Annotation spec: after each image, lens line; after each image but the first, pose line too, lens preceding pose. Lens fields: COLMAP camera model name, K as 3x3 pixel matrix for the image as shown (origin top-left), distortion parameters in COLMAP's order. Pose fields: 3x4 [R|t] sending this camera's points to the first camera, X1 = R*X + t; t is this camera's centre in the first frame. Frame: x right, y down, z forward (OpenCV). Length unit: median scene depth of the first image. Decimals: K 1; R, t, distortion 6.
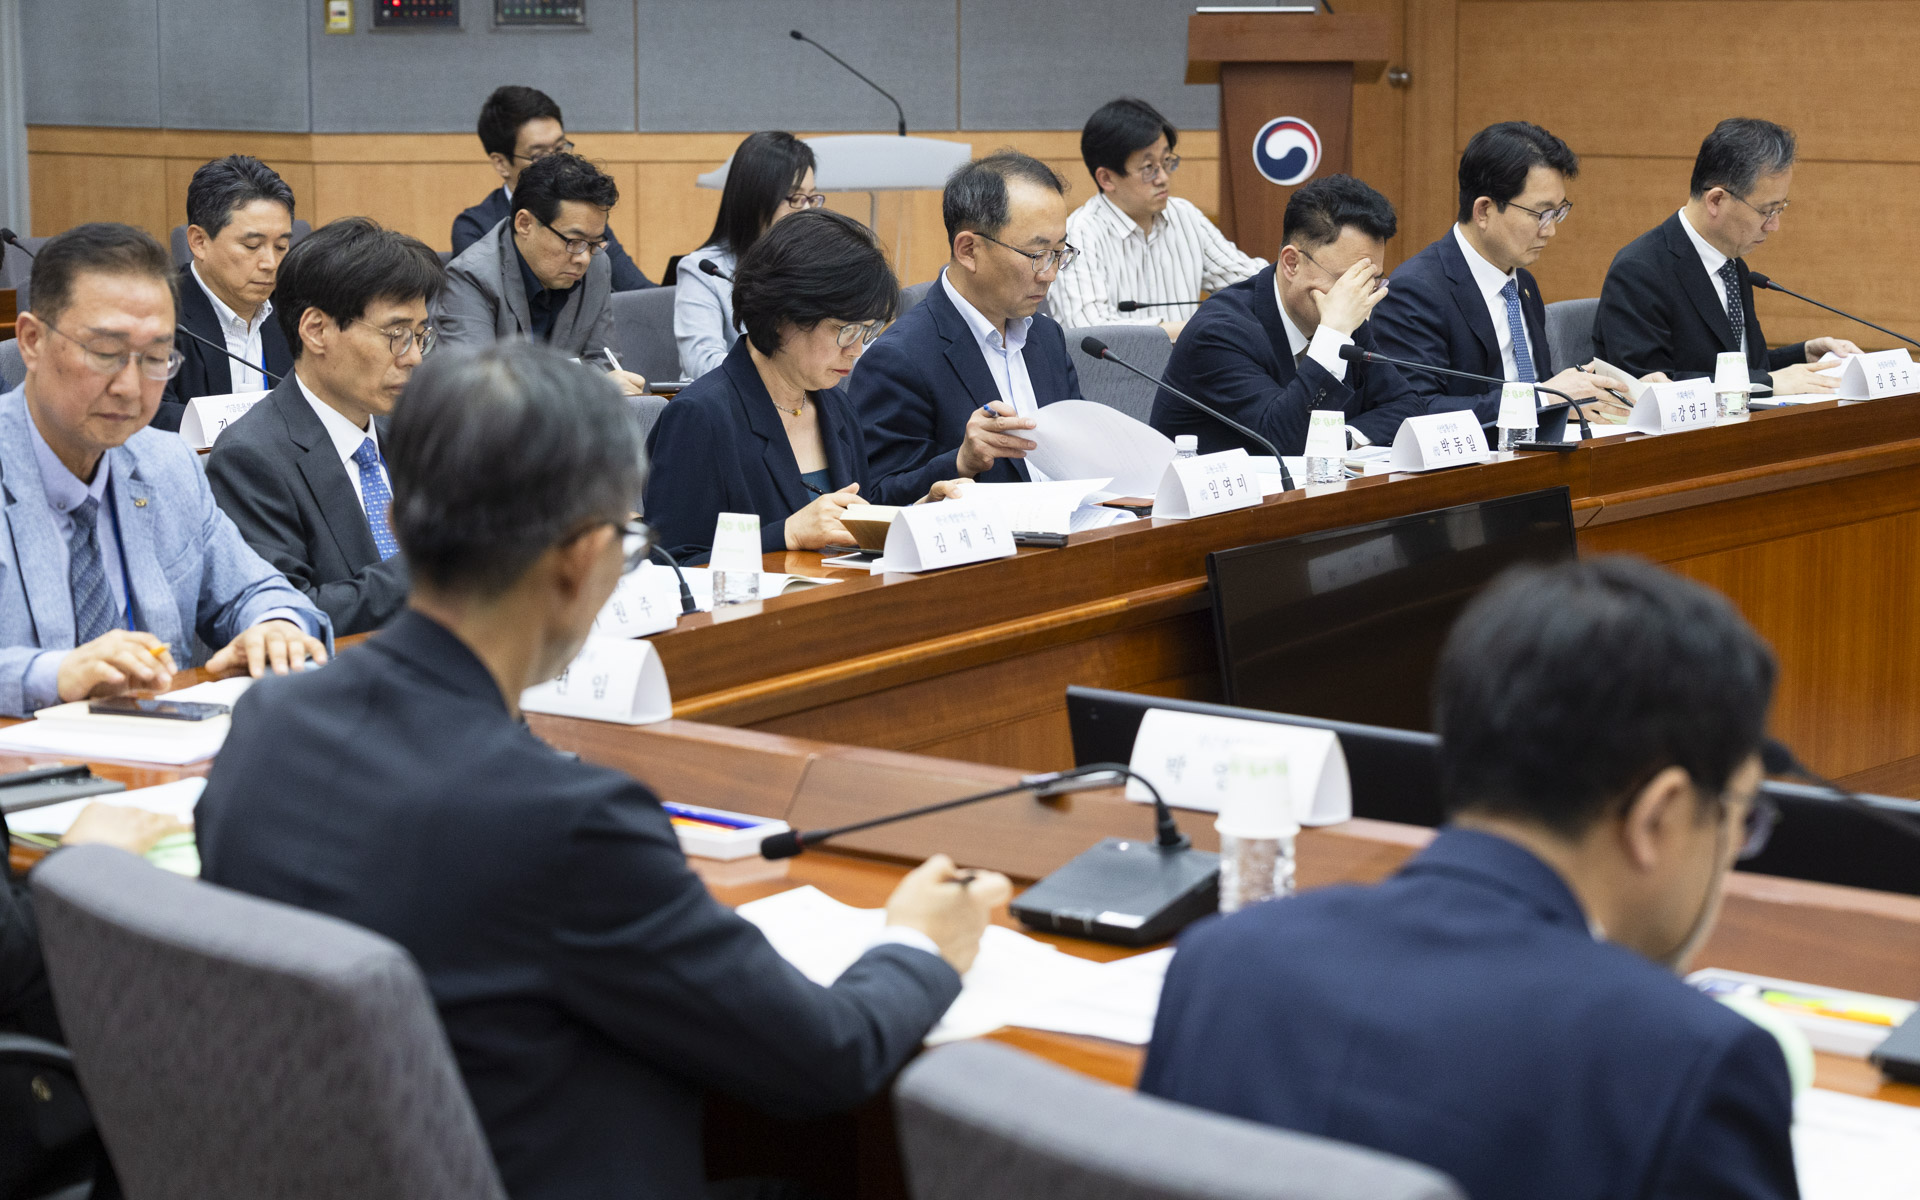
lens RADIAL K [[4383.9, 0, 960.0], [0, 4383.9, 600.0], [0, 0, 1]] dist [0.063157, -0.299198]
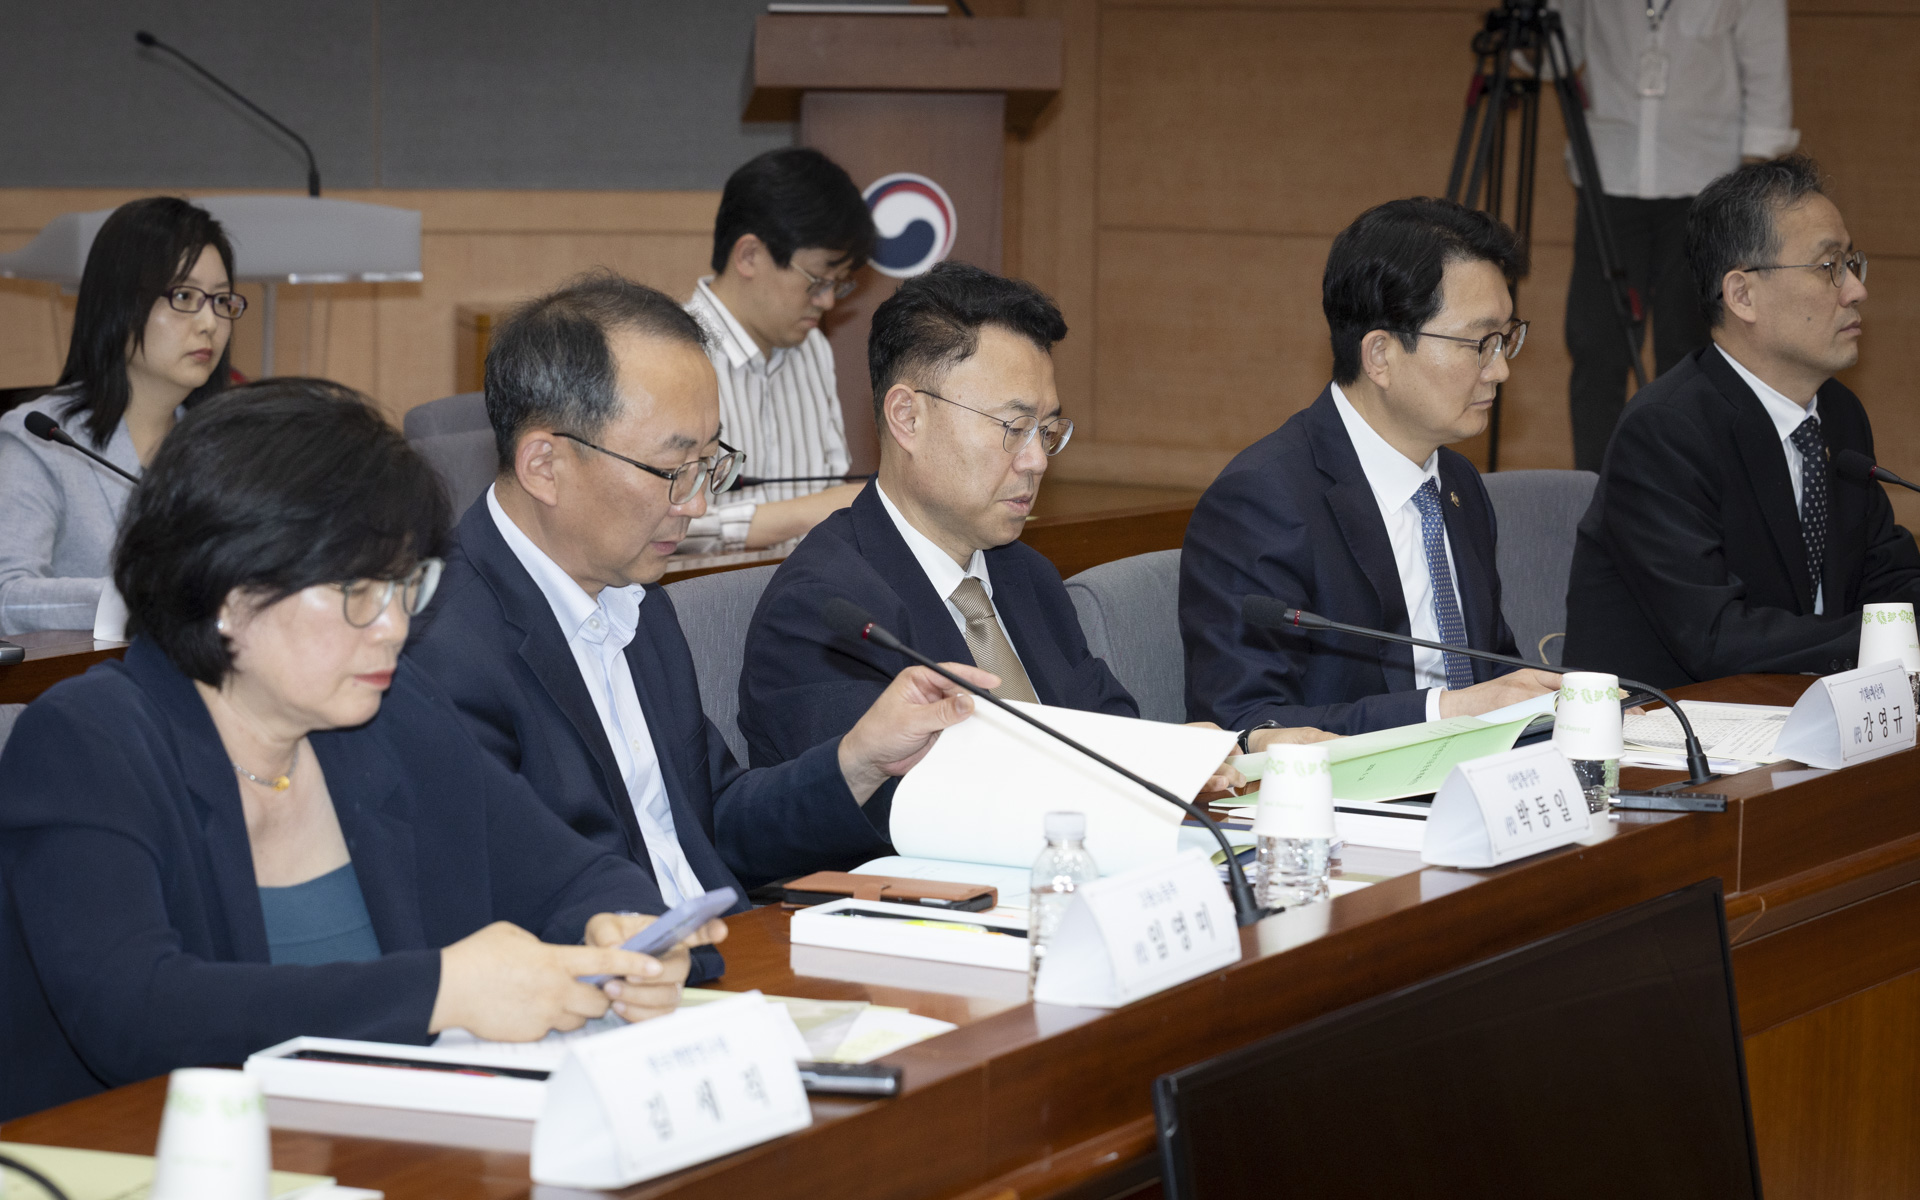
lens RADIAL K [[5835.4, 0, 960.0], [0, 5835.4, 600.0], [0, 0, 1]] dist [-0.090015, -0.452058]
pose [[0.993493, 0.001803, 0.113880, -0.024624], [0.002317, 0.999348, -0.036036, -0.026020], [-0.113870, 0.036065, 0.992841, 0.235362]]
